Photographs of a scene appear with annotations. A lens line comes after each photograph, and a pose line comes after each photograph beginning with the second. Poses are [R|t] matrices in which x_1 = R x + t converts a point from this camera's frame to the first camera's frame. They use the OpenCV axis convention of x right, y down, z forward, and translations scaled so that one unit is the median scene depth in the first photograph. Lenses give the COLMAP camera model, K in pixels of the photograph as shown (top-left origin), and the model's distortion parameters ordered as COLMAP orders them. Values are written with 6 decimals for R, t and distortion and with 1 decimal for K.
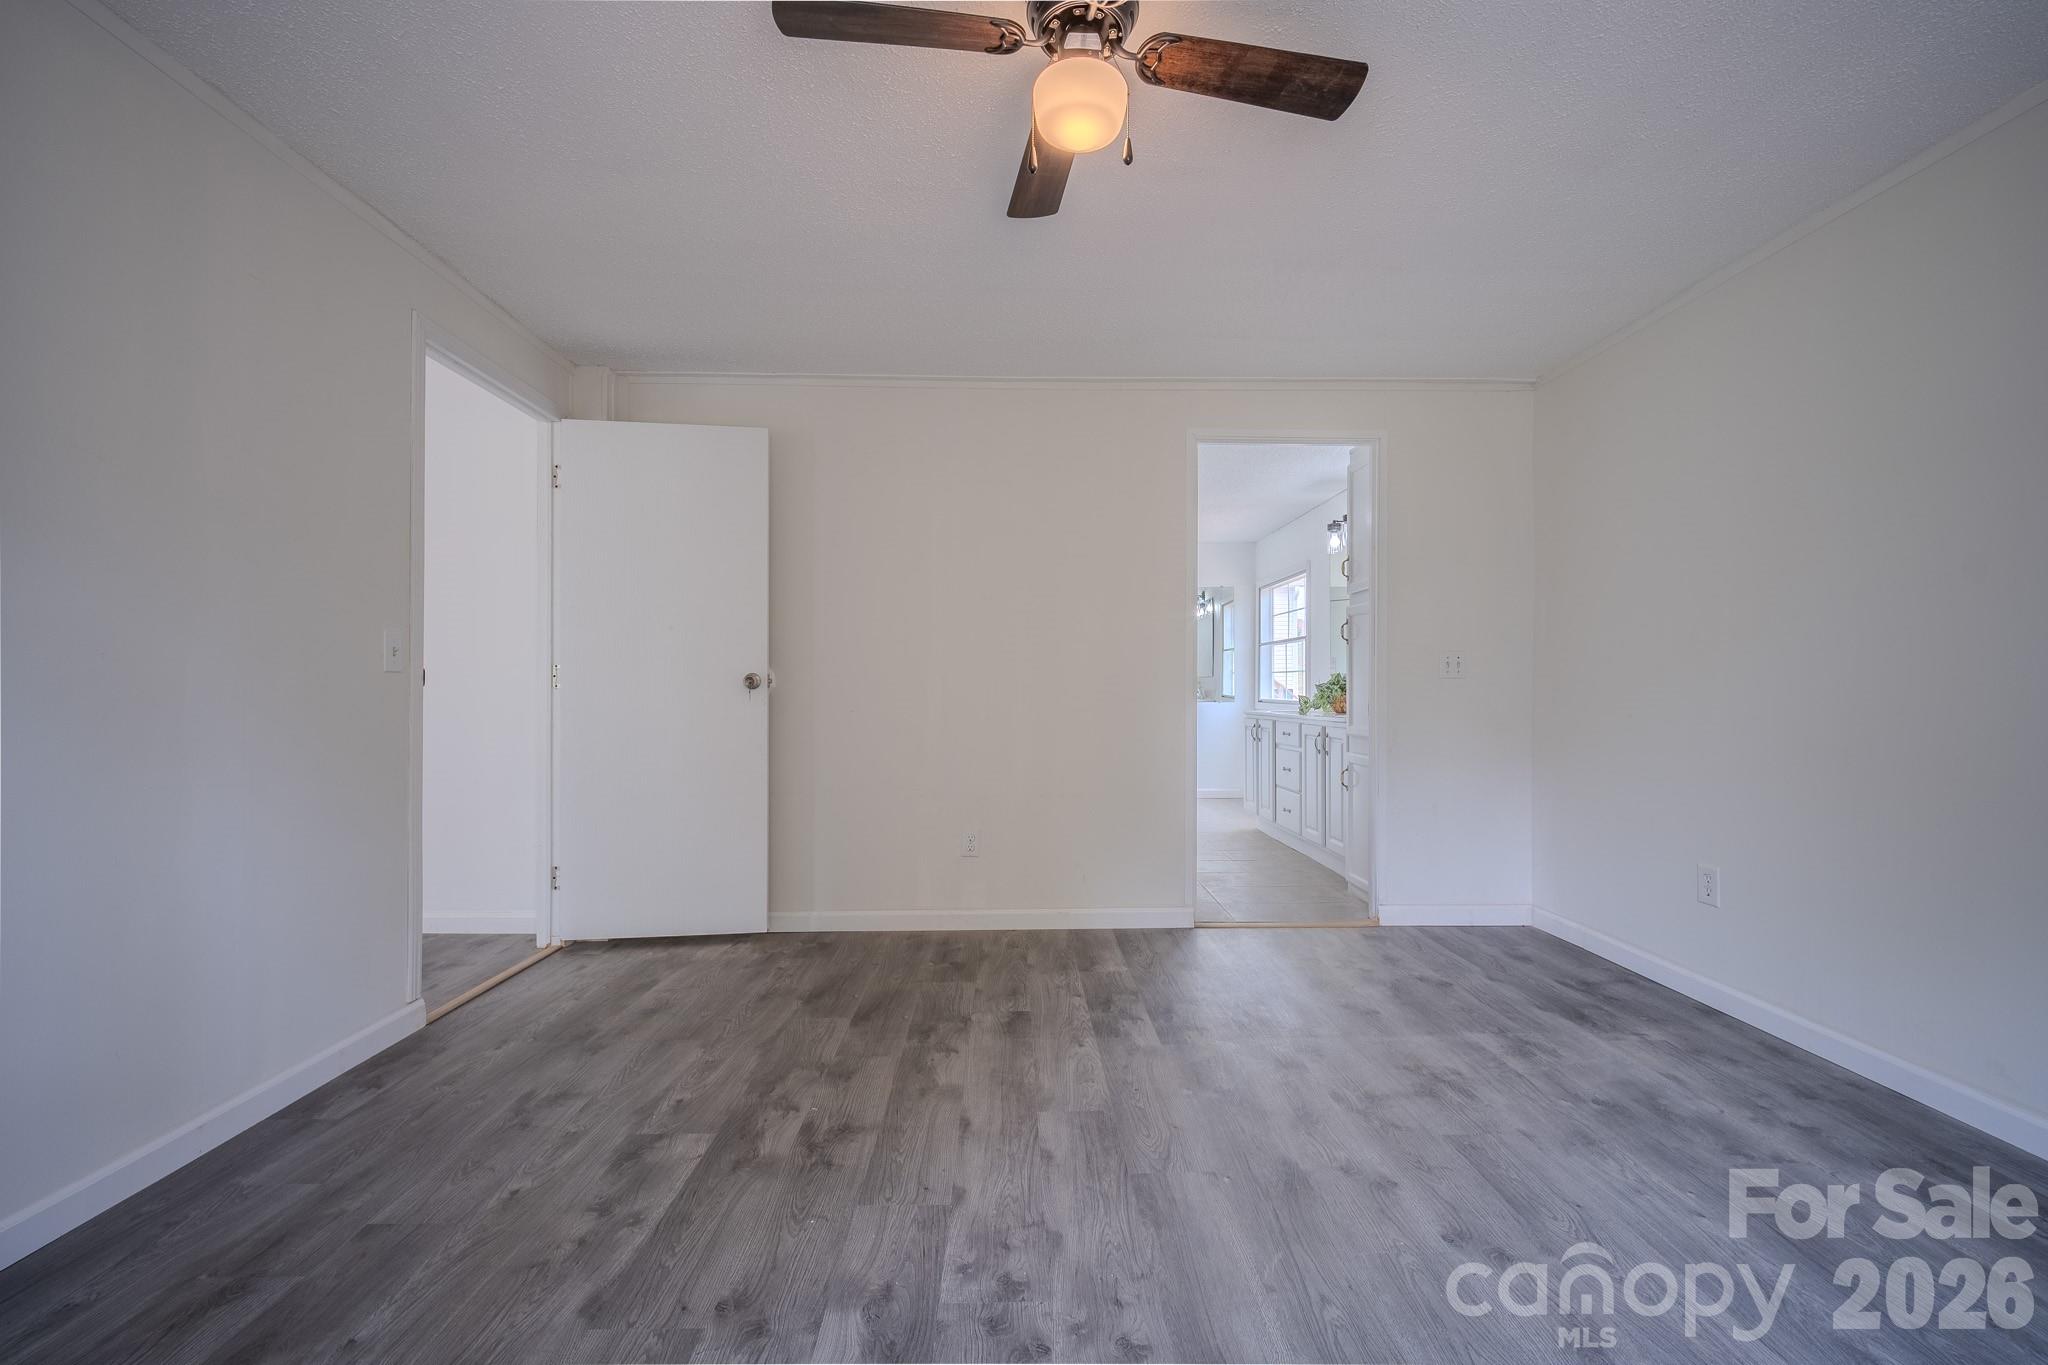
lens RADIAL K [[848.9, 0, 1022.4], [0, 848.9, 690.1], [0, 0, 1]] dist [-0.006320, -0.000861]
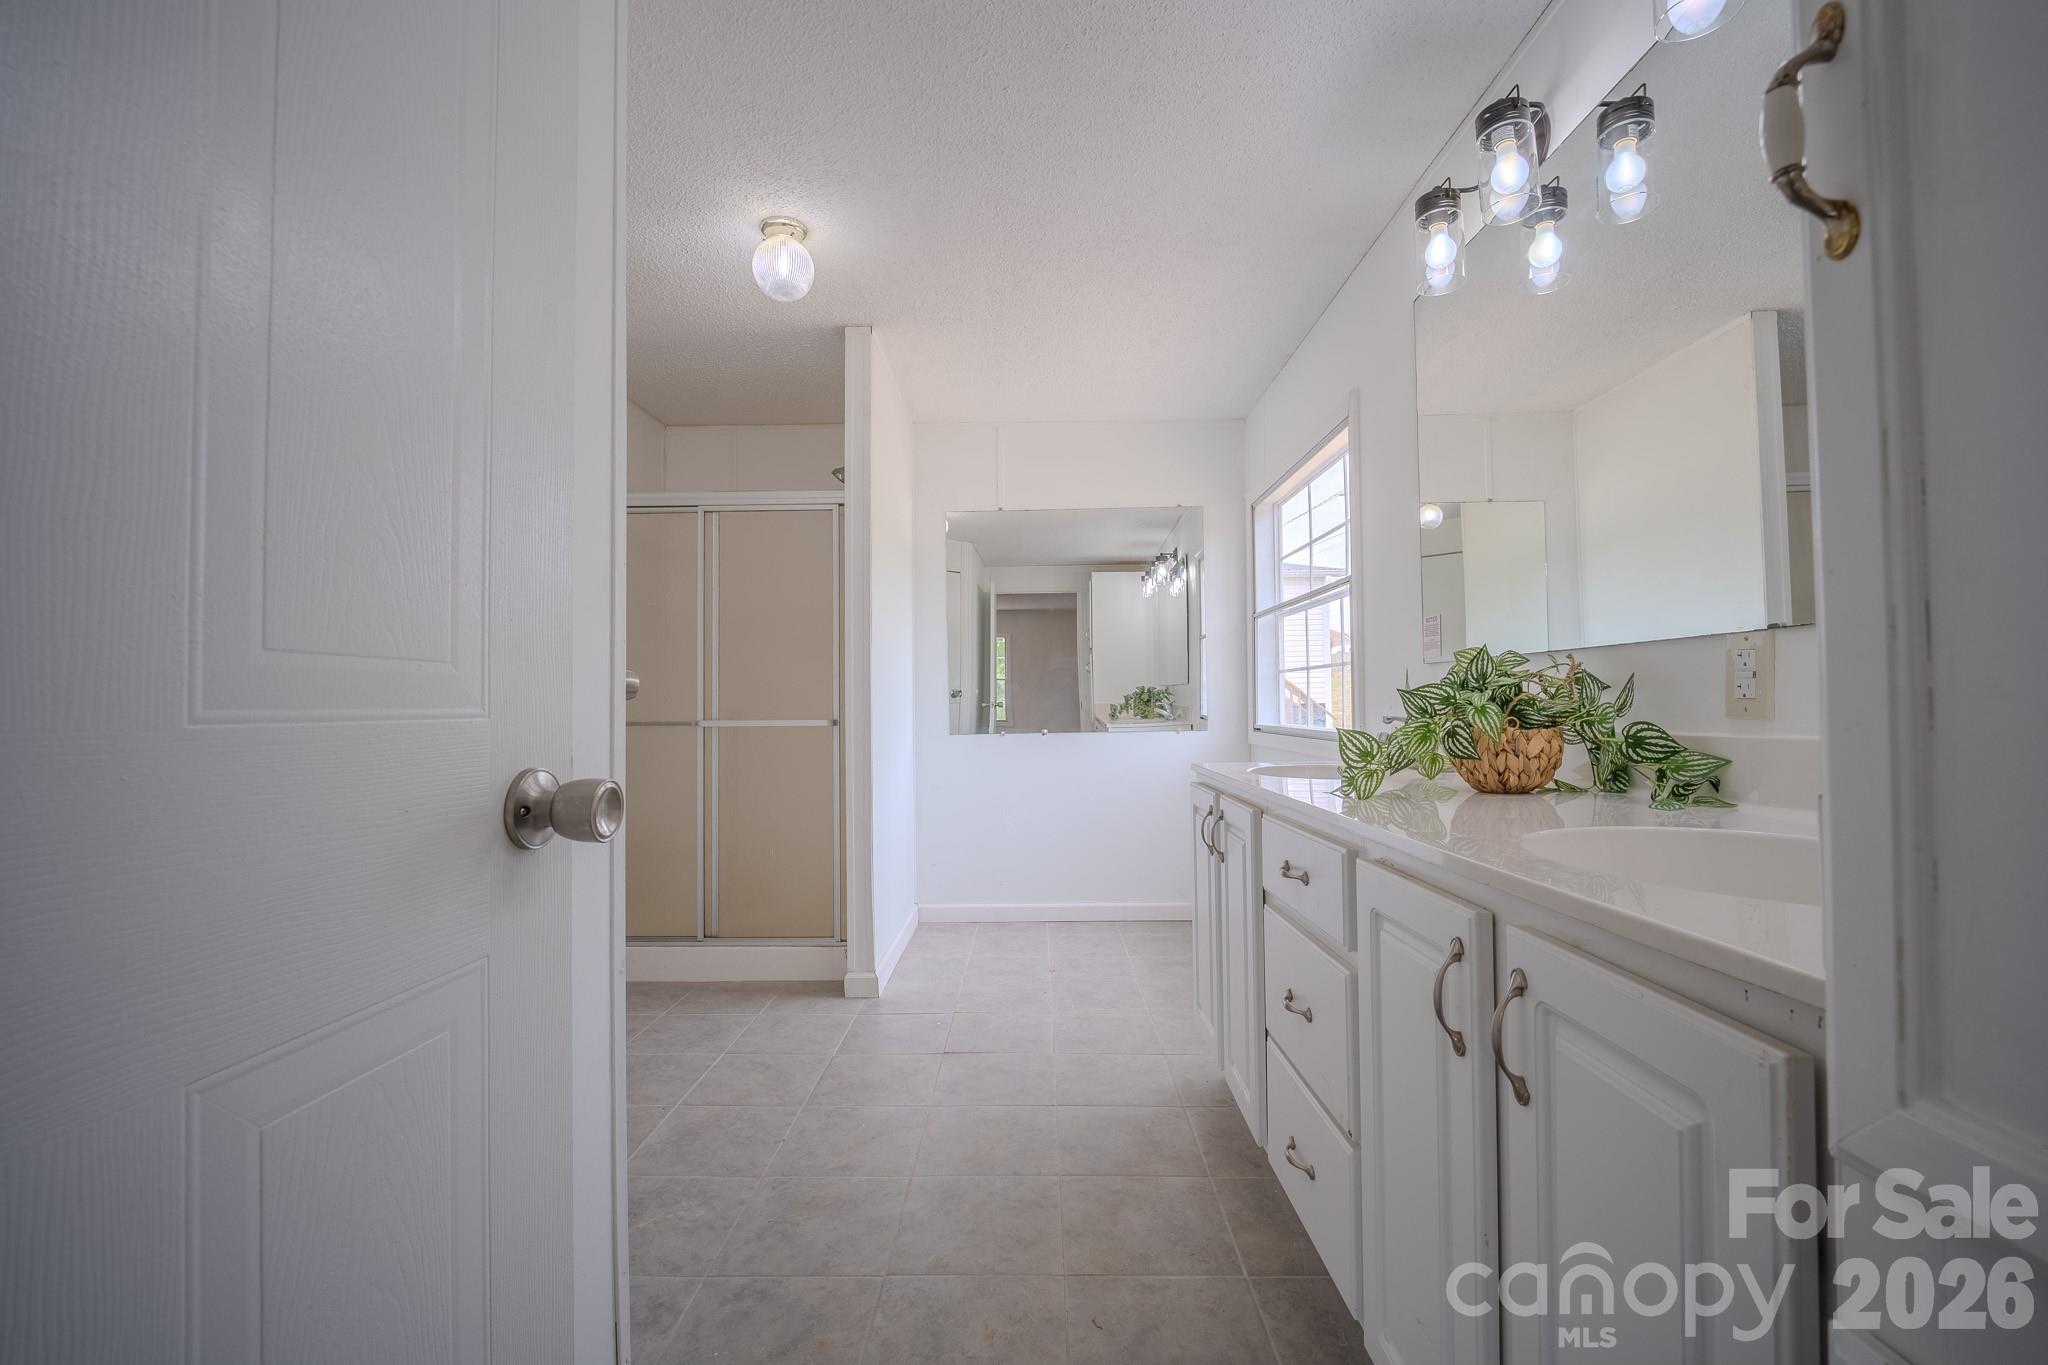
lens RADIAL K [[848.9, 0, 1014.4], [0, 848.9, 681.9], [0, 0, 1]] dist [-0.006320, -0.000861]
pose [[0.999008, -0.008386, -0.043723, 0.162637], [0.007091, 0.999535, -0.029672, -0.000839], [0.043952, 0.029333, 0.998603, 0.503938]]
